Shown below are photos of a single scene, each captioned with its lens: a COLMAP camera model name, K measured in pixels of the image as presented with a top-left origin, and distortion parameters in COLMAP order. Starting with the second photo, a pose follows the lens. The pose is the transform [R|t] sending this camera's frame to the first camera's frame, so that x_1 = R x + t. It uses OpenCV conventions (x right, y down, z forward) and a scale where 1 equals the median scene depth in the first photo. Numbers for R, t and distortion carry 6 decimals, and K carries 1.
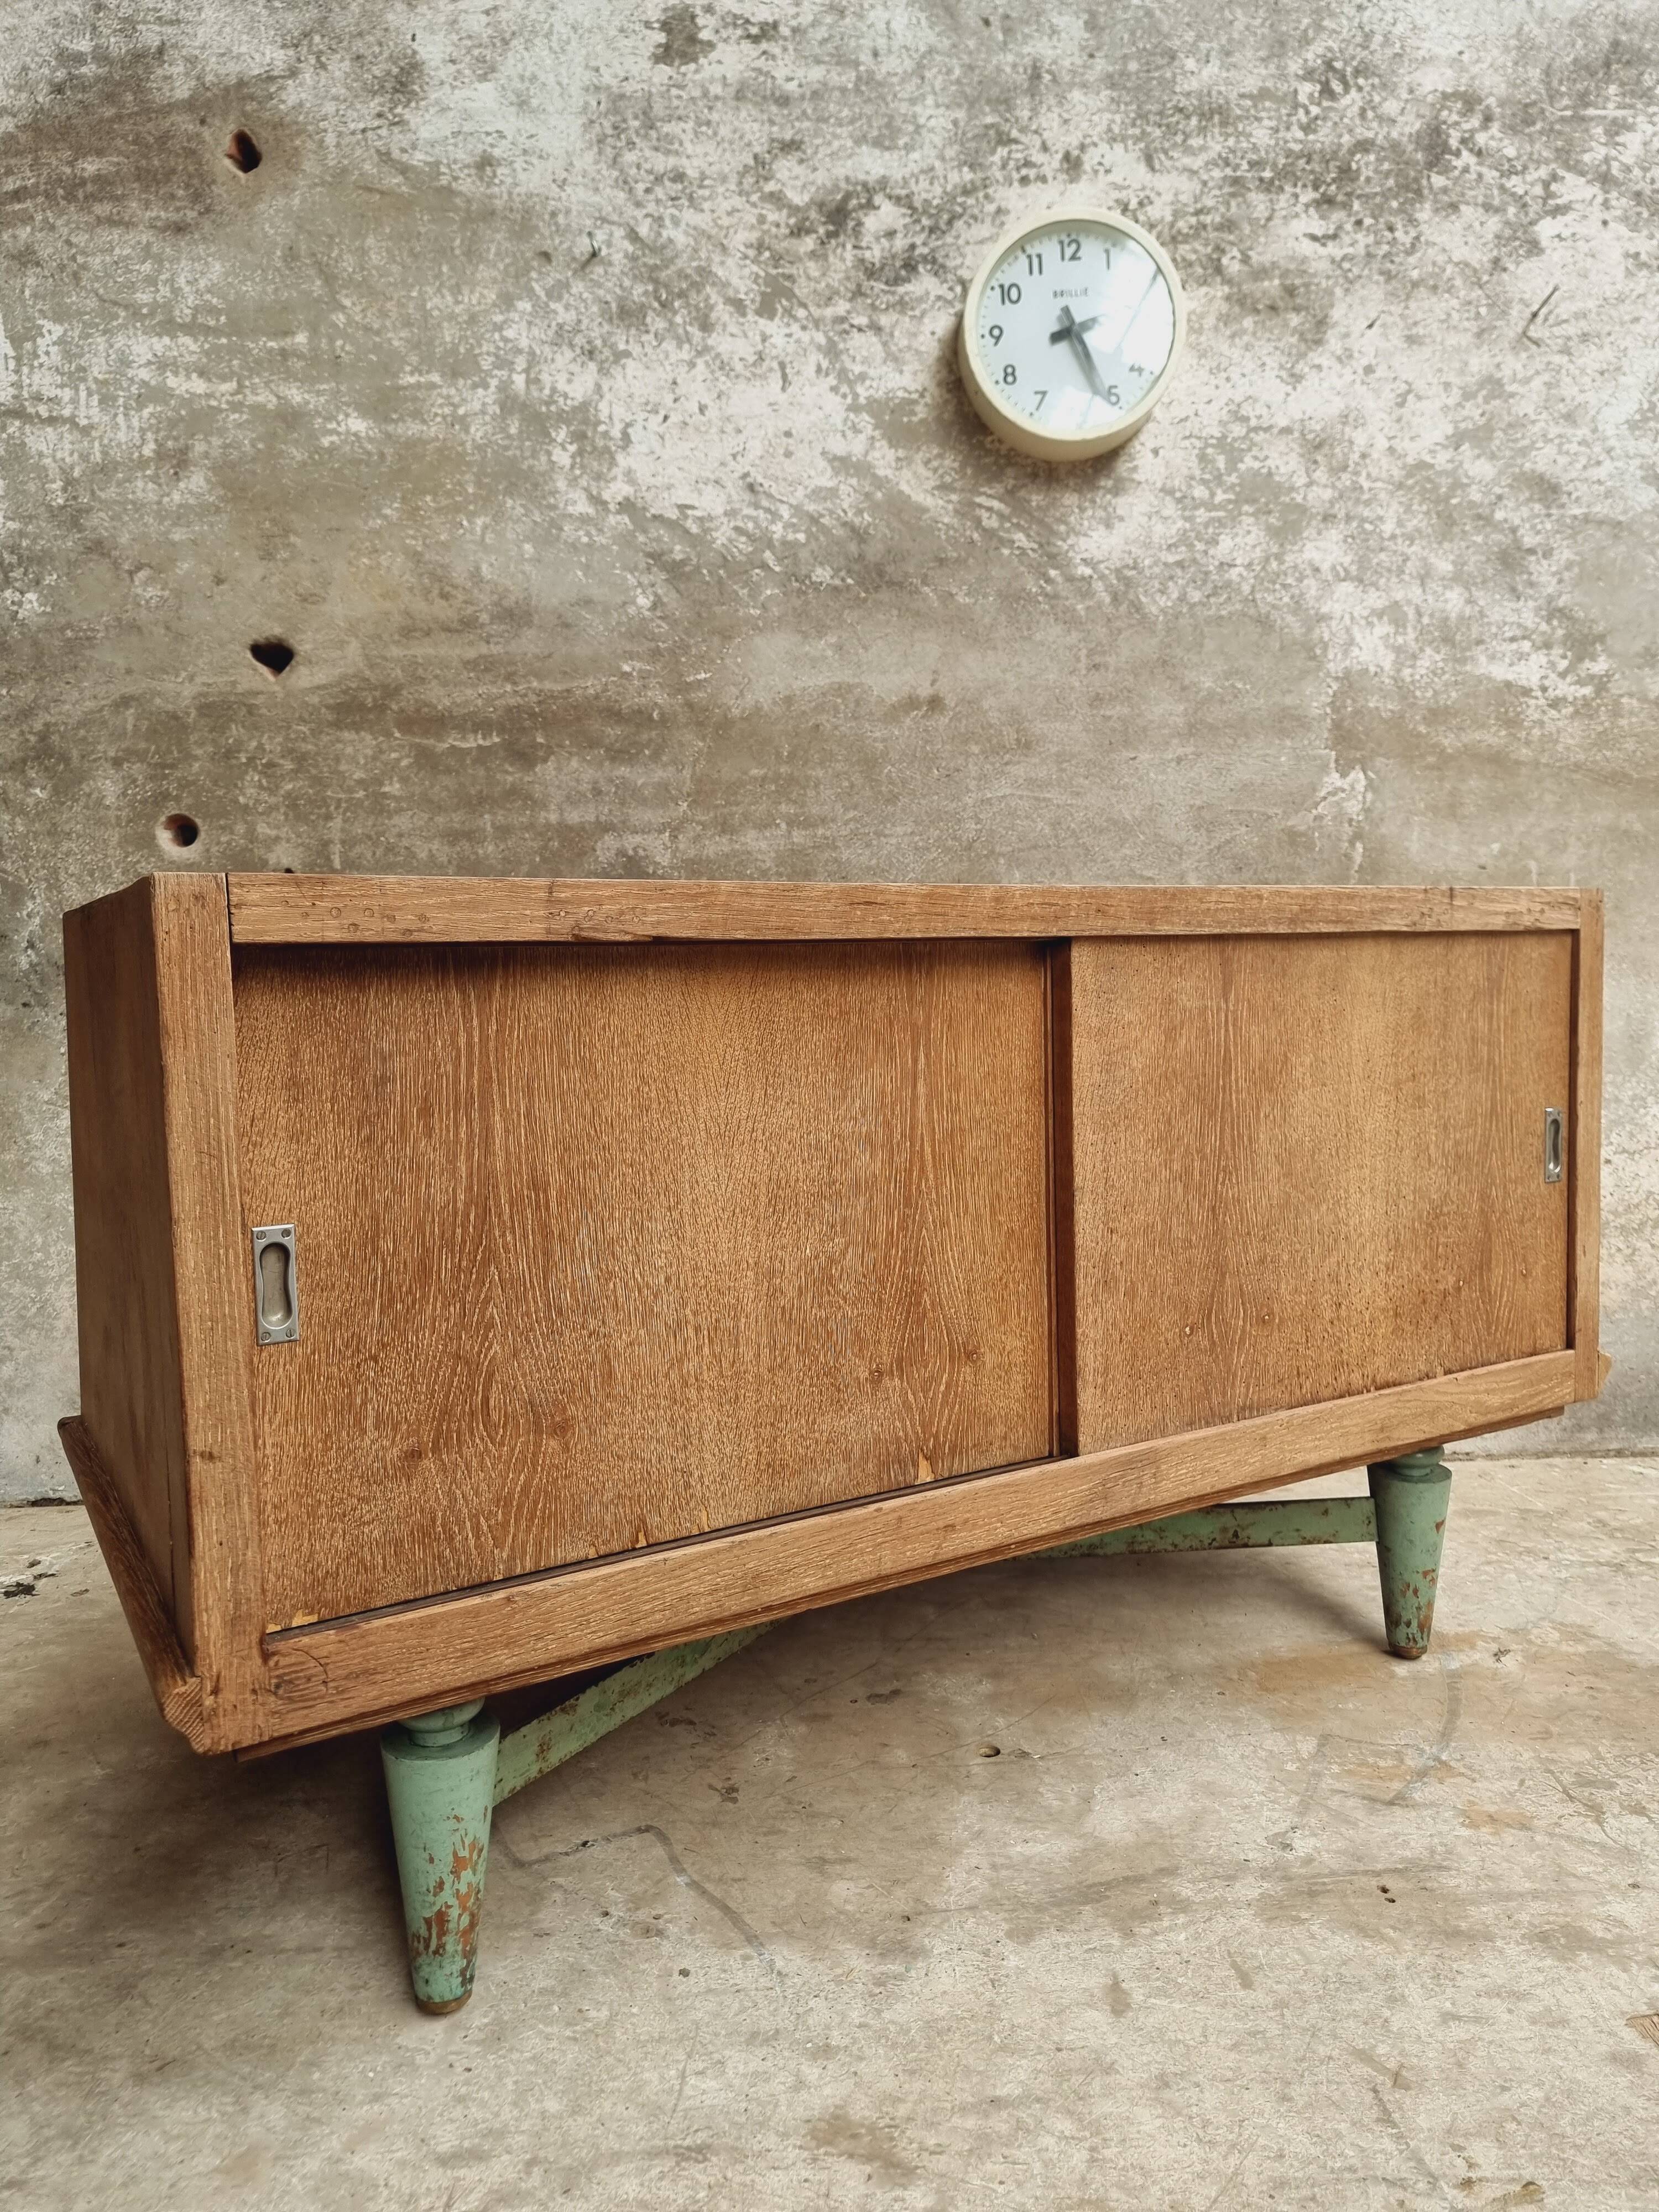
lens RADIAL K [[1557.9, 0, 826.2], [0, 1557.9, 1100.5], [0, 0, 1]] dist [0.059973, -0.053937]
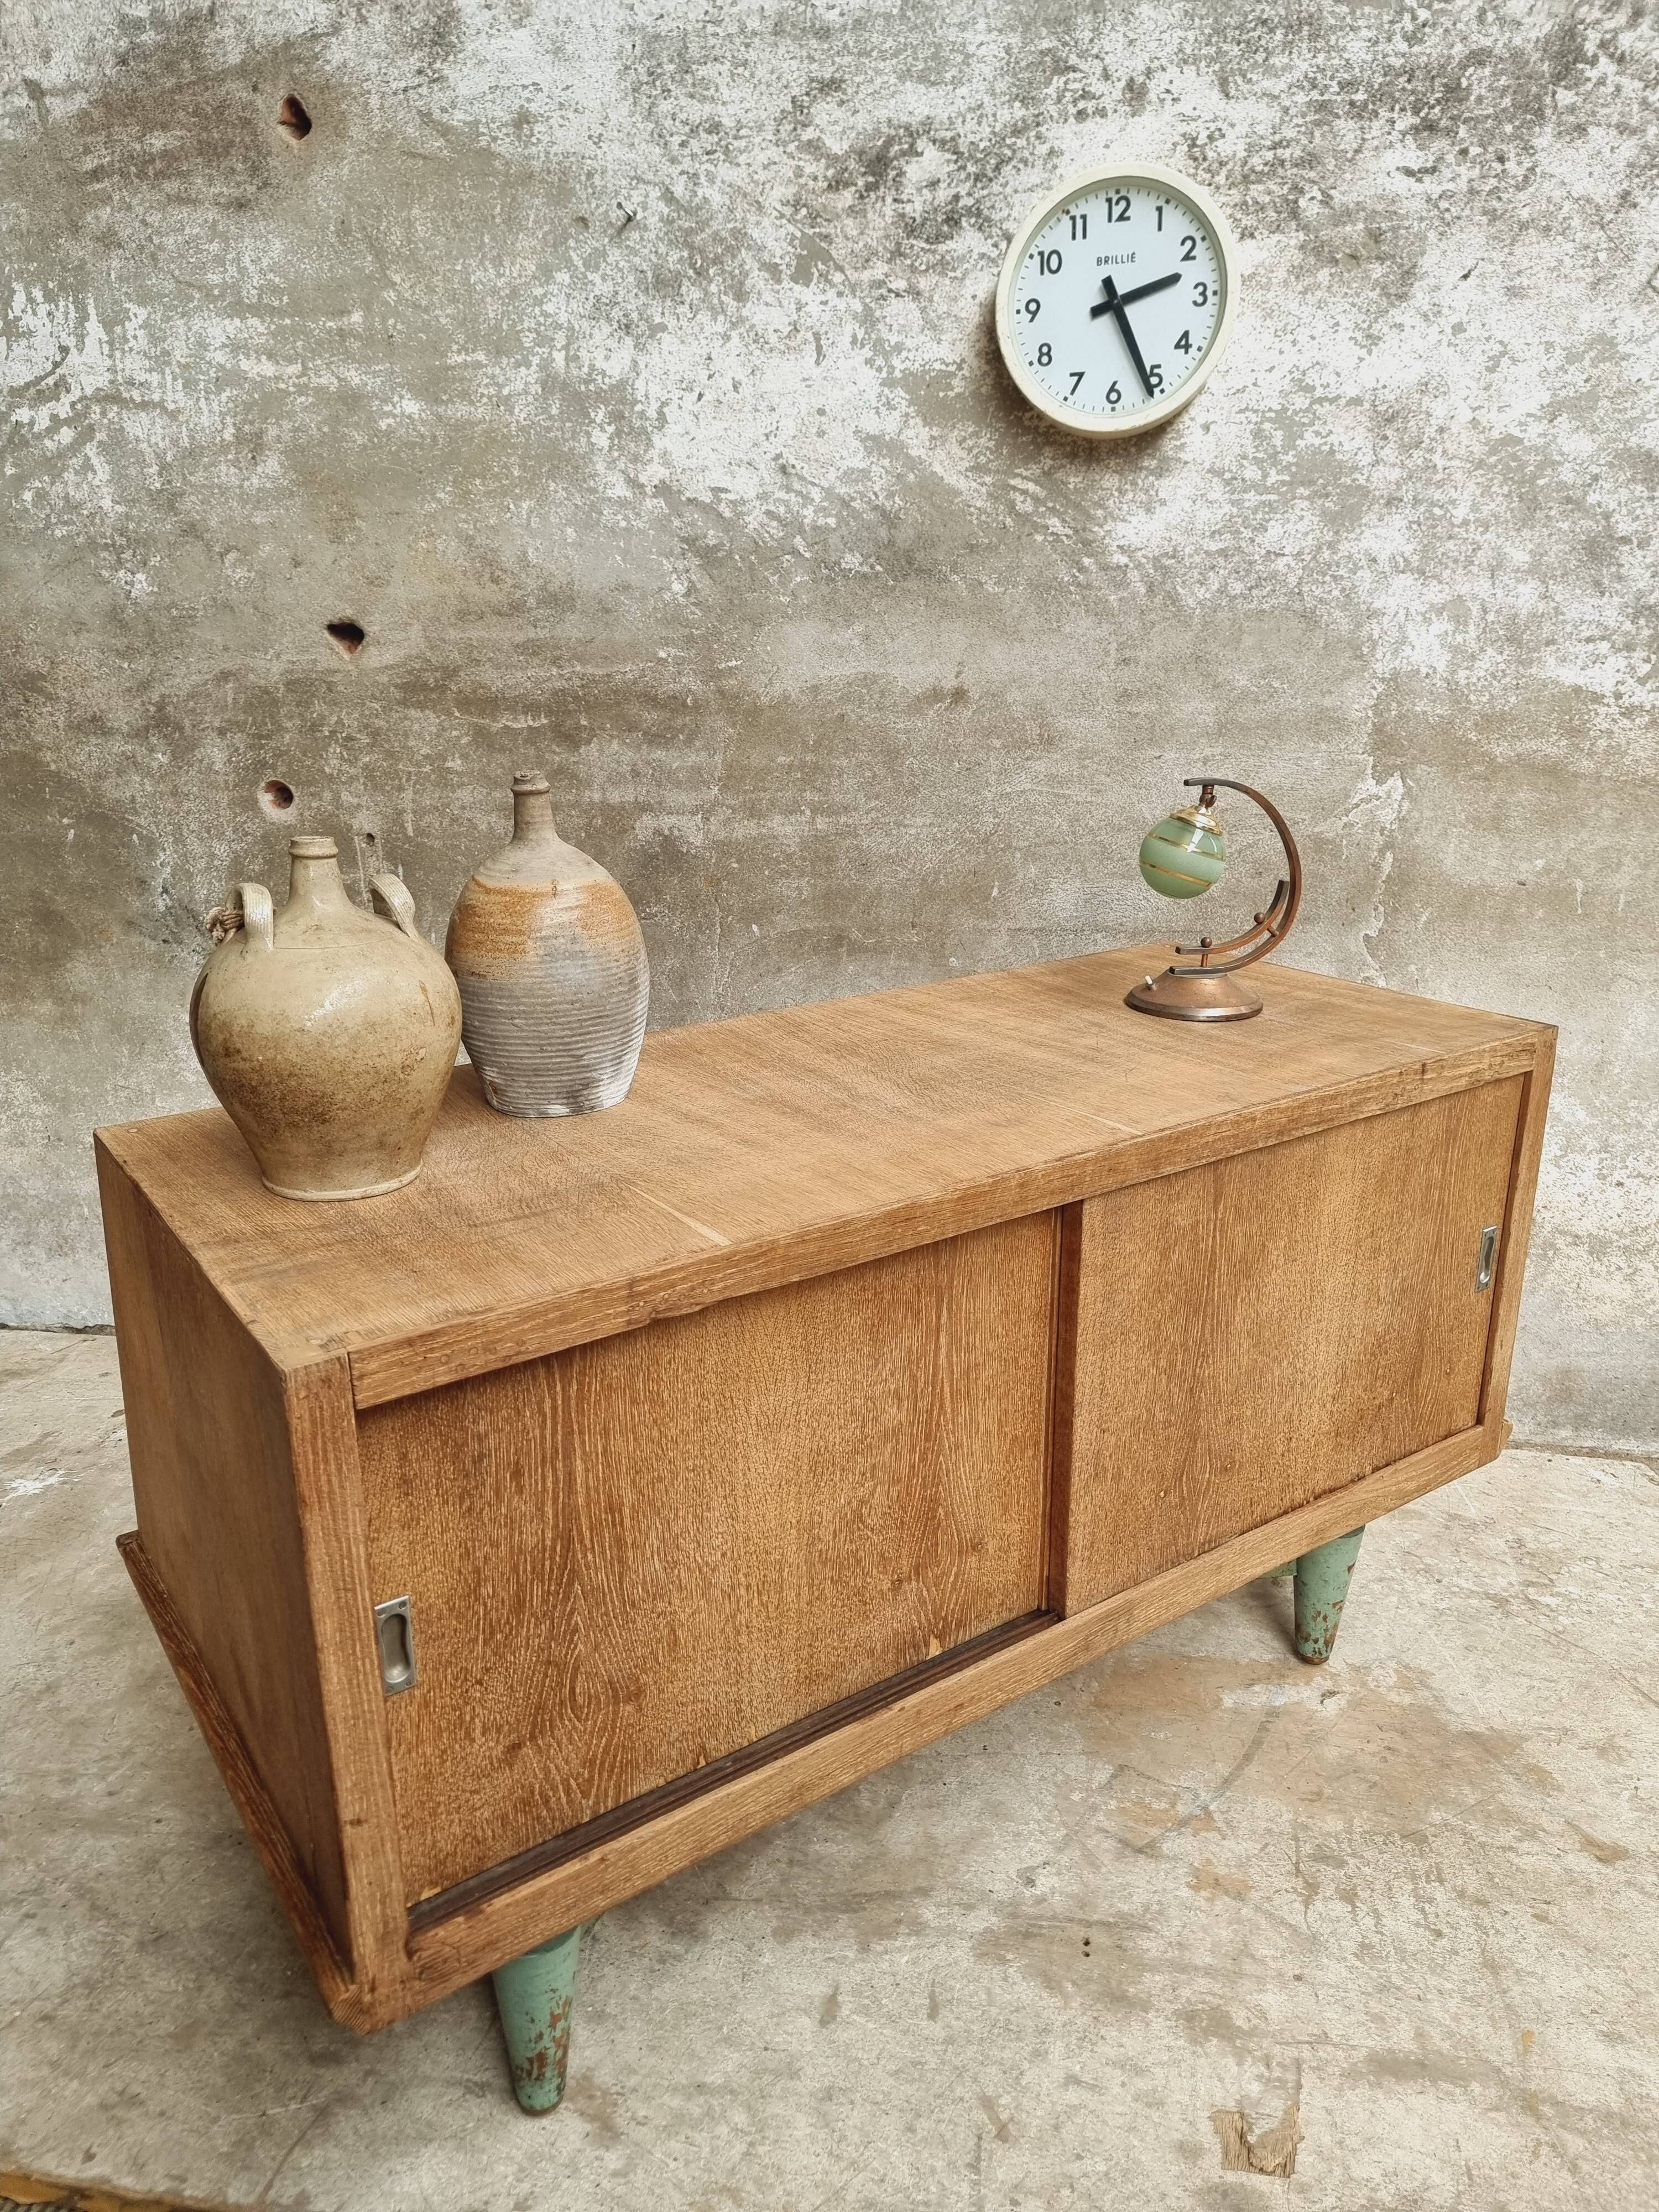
lens RADIAL K [[1543.1, 0, 791.7], [0, 1543.1, 1117.8], [0, 0, 1]] dist [0.068706, -0.063767]
pose [[0.979028, 0.077087, -0.188577, 0.175755], [-0.029670, 0.969729, 0.242373, -0.233165], [0.201552, -0.231695, 0.951680, -0.031618]]
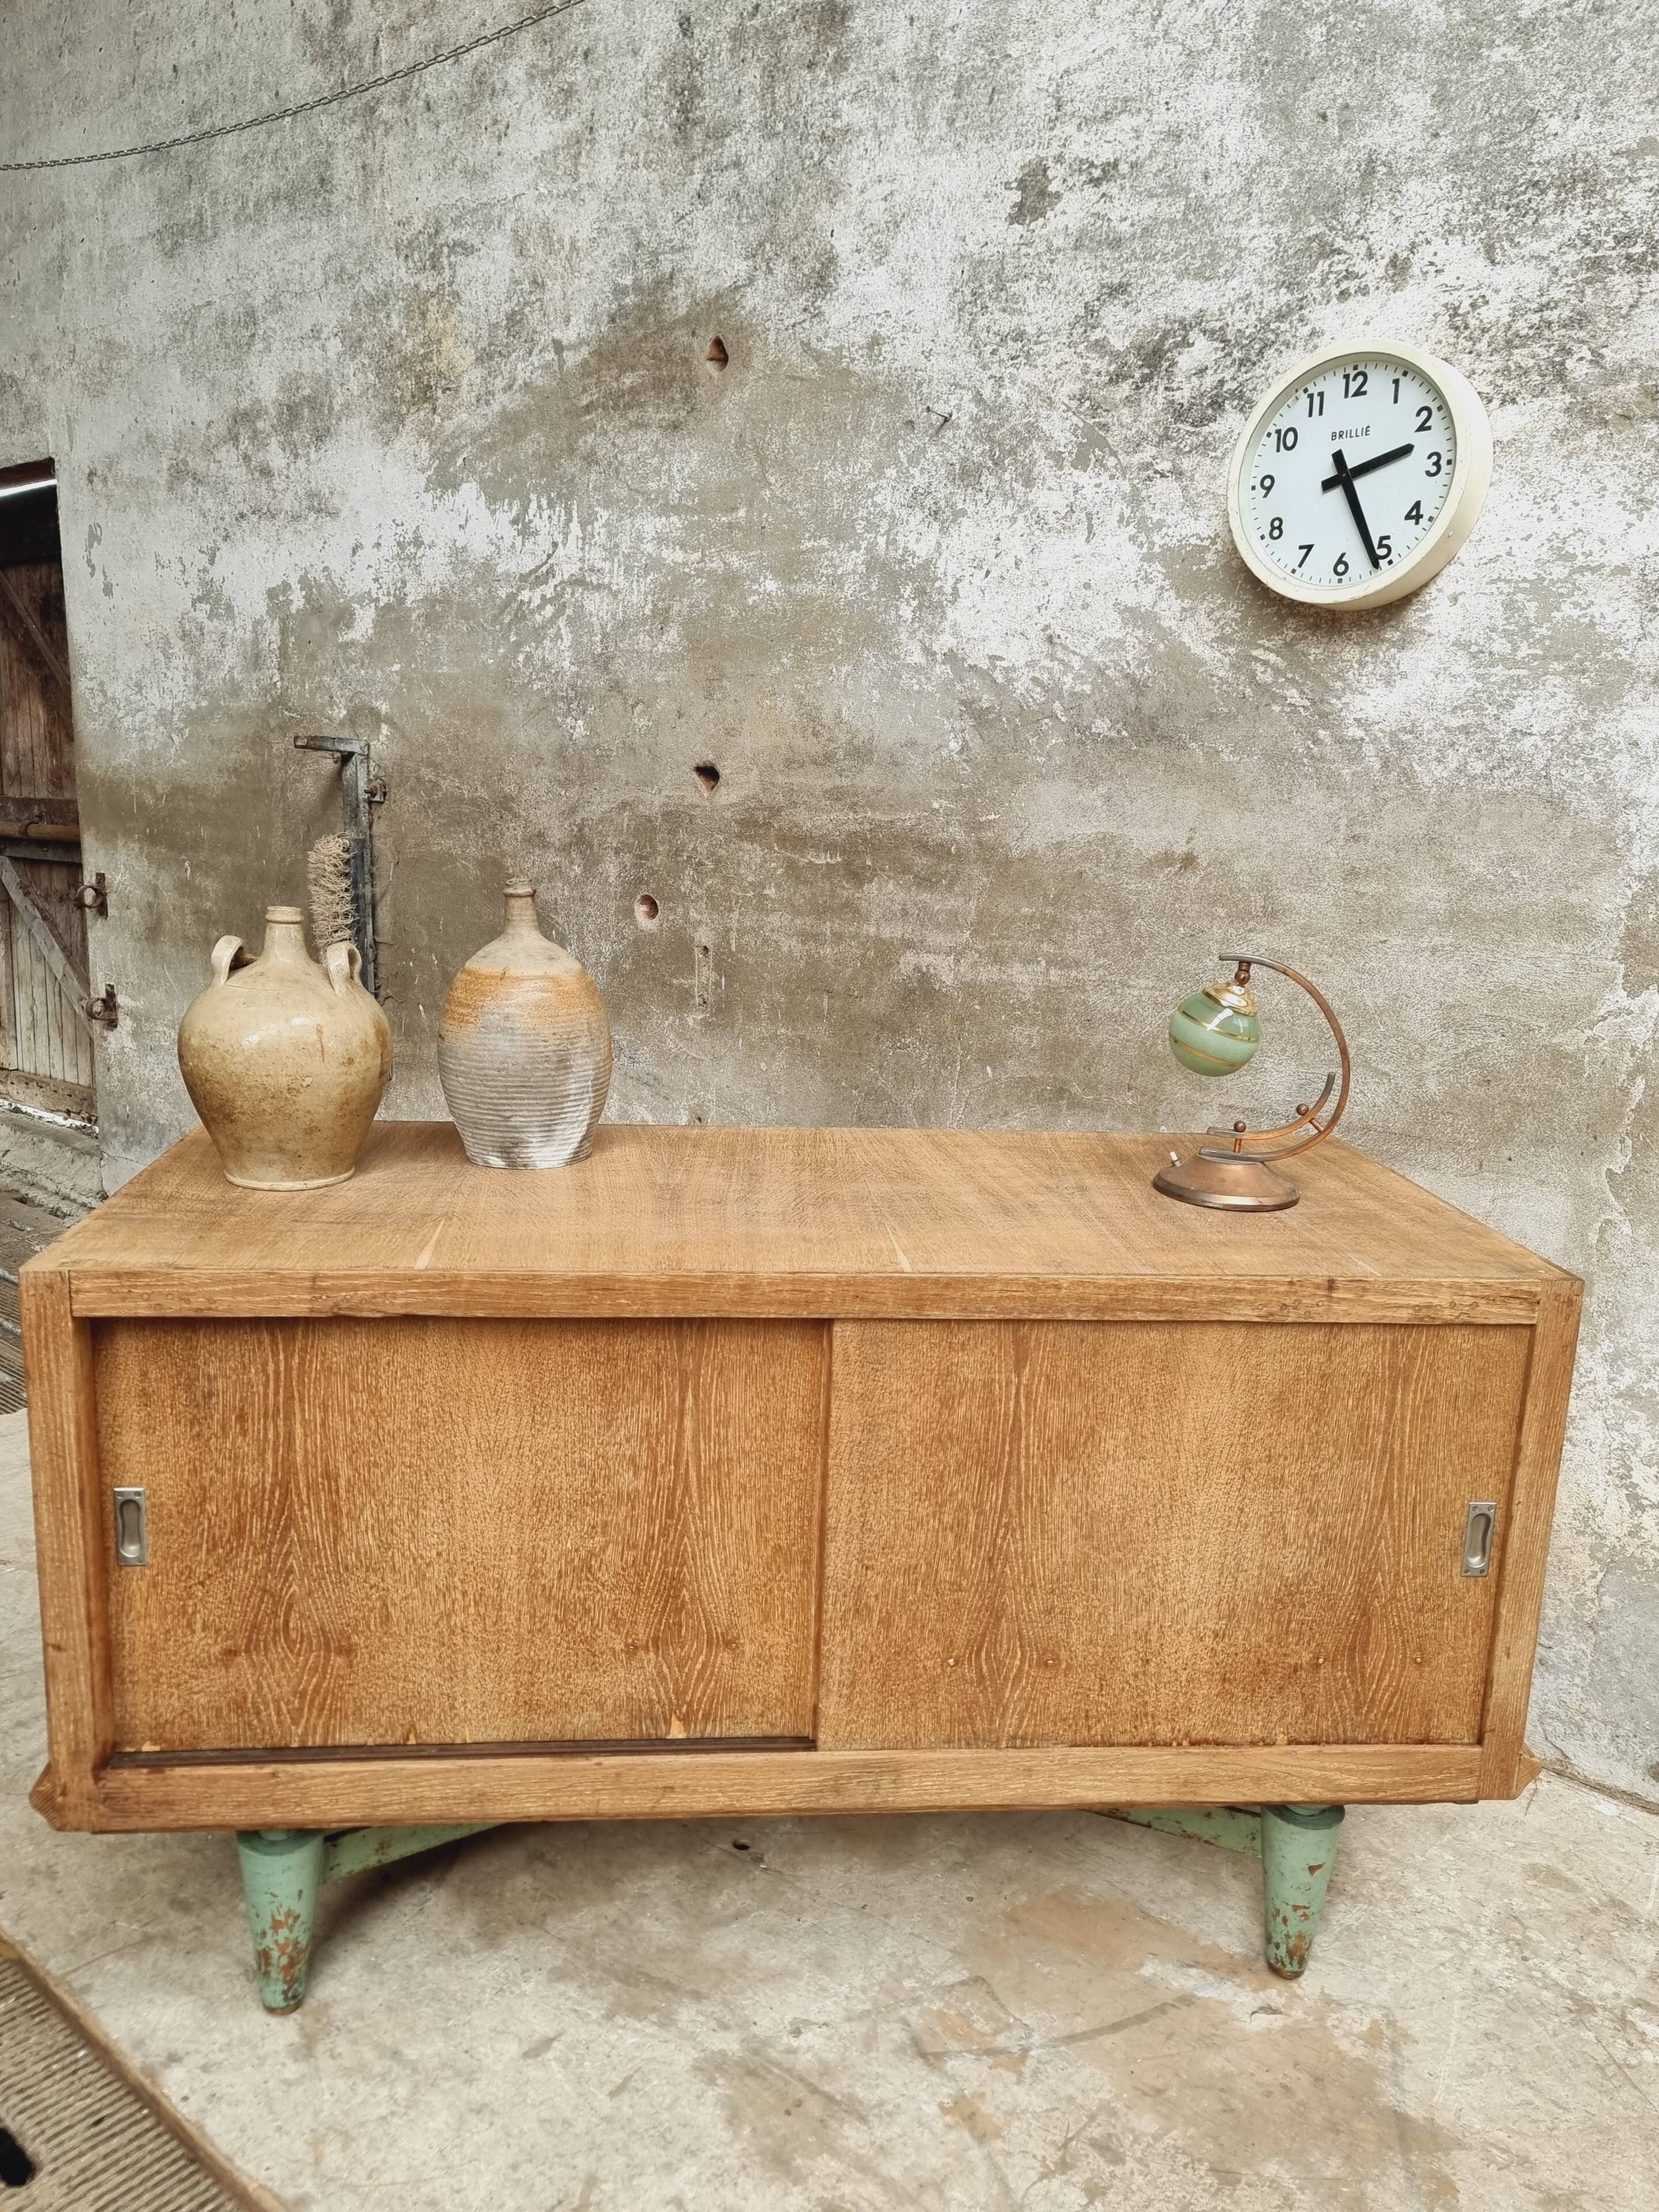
lens RADIAL K [[1603.0, 0, 793.3], [0, 1603.0, 1115.0], [0, 0, 1]] dist [0.073970, -0.067969]
pose [[0.752959, 0.193074, -0.629106, 0.557673], [-0.106677, 0.979158, 0.172827, -0.250650], [0.649363, -0.063020, 0.757863, 0.064791]]
